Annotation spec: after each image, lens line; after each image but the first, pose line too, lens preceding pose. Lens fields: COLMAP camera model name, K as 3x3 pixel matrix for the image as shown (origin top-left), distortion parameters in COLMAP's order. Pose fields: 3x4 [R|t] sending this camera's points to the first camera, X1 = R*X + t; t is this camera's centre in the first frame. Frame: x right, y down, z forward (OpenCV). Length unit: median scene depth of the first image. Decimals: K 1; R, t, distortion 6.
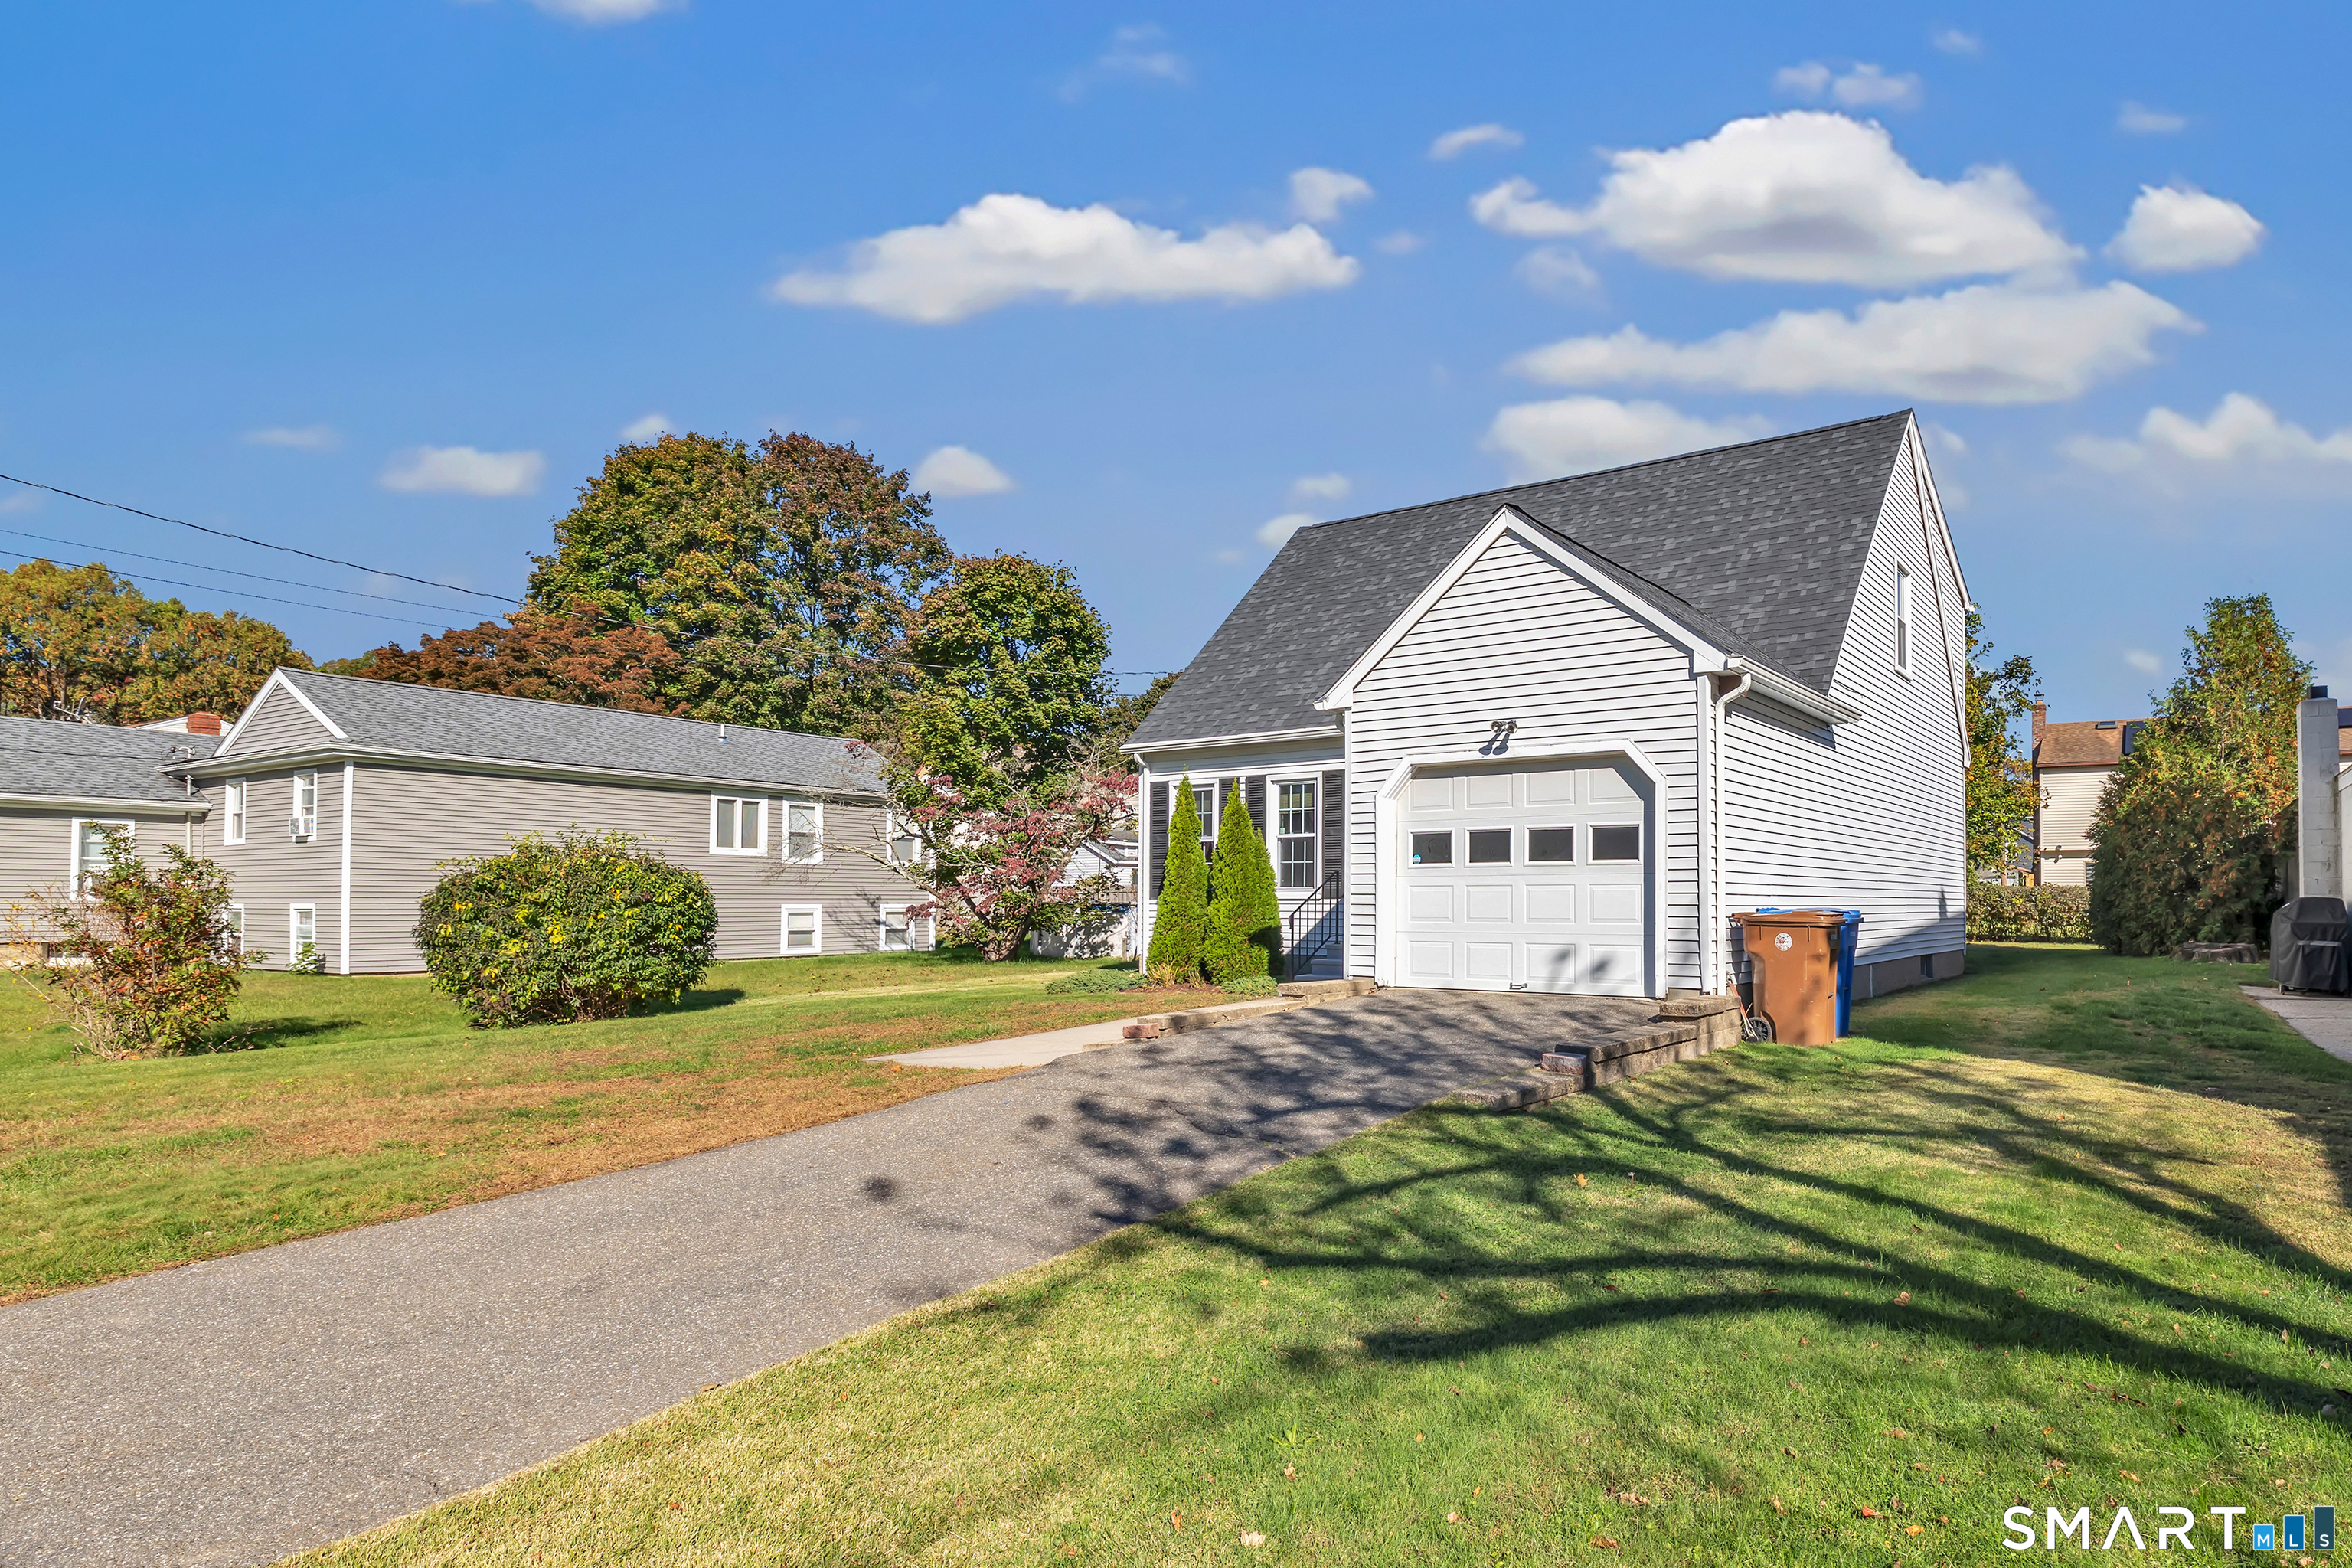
lens RADIAL K [[1248.5, 0, 1176.4], [0, 1248.5, 850.7], [0, 0, 1]] dist [0.001362, 0.000432]
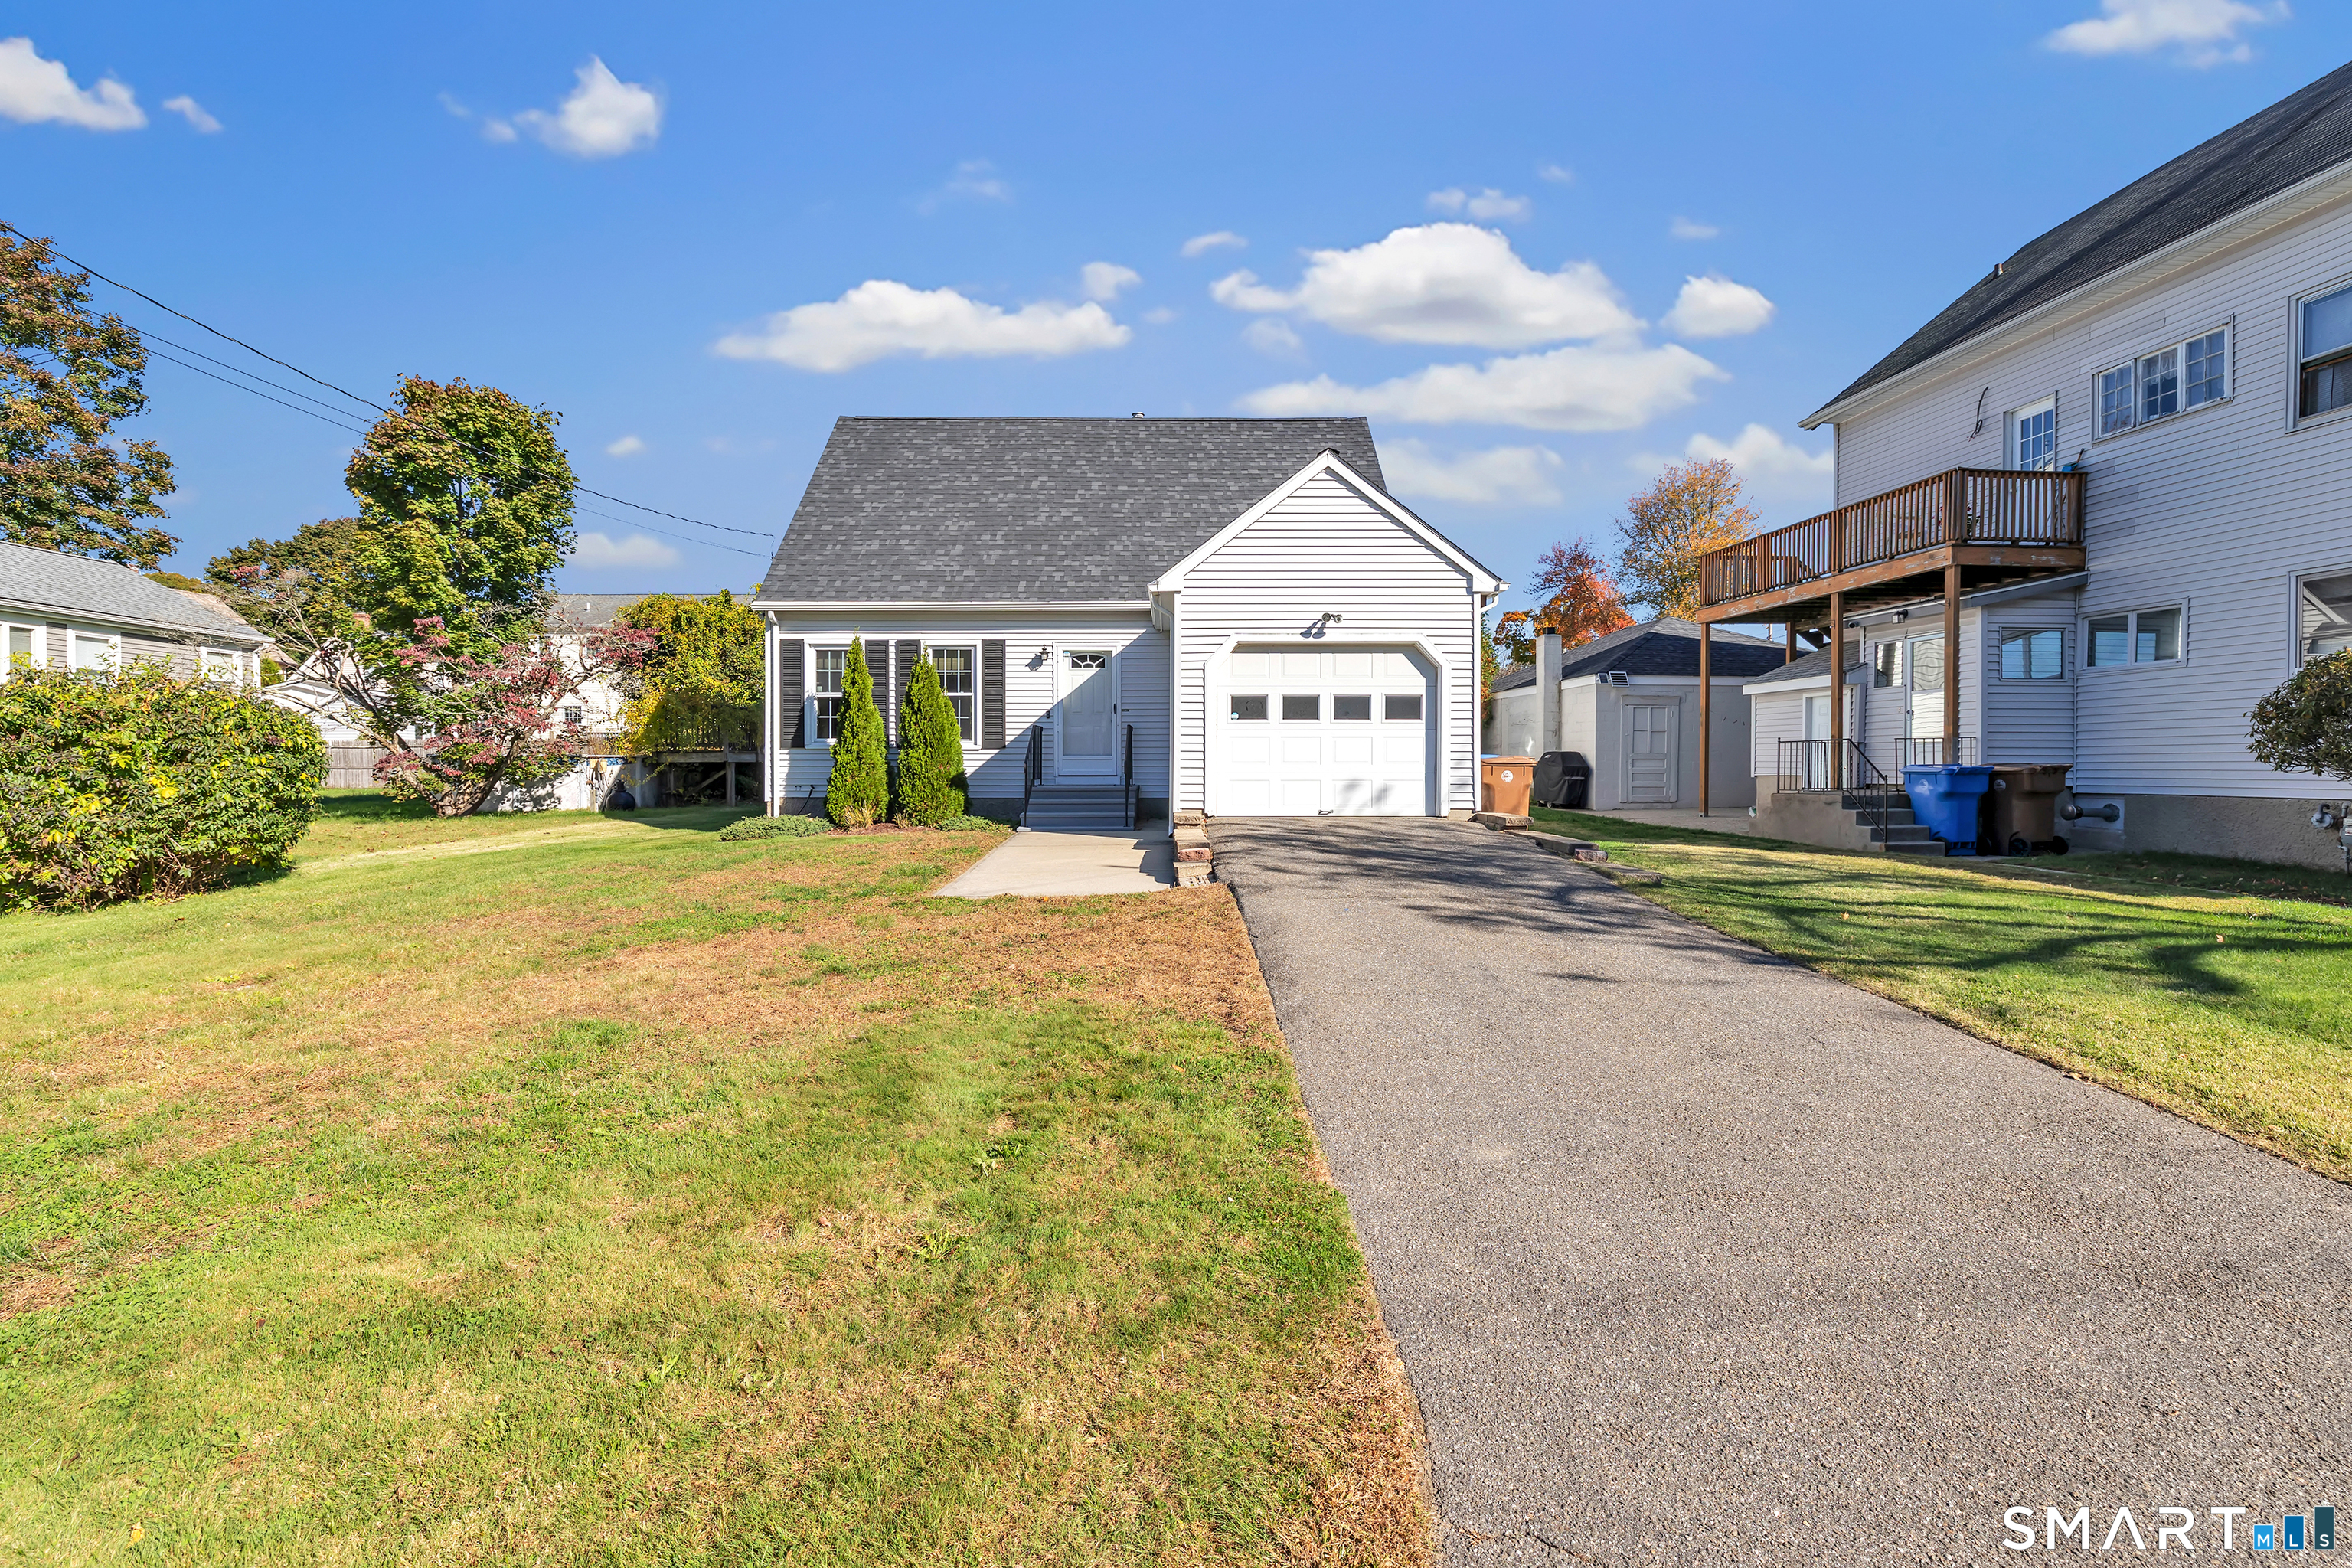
lens RADIAL K [[1041.4, 0, 1184.2], [0, 1041.4, 754.0], [0, 0, 1]] dist [-0.000063, 0.000419]
pose [[0.834819, 0.004096, 0.550509, -0.437935], [-0.024781, 0.999238, 0.030145, 0.014916], [-0.549966, -0.038807, 0.834285, 0.142144]]
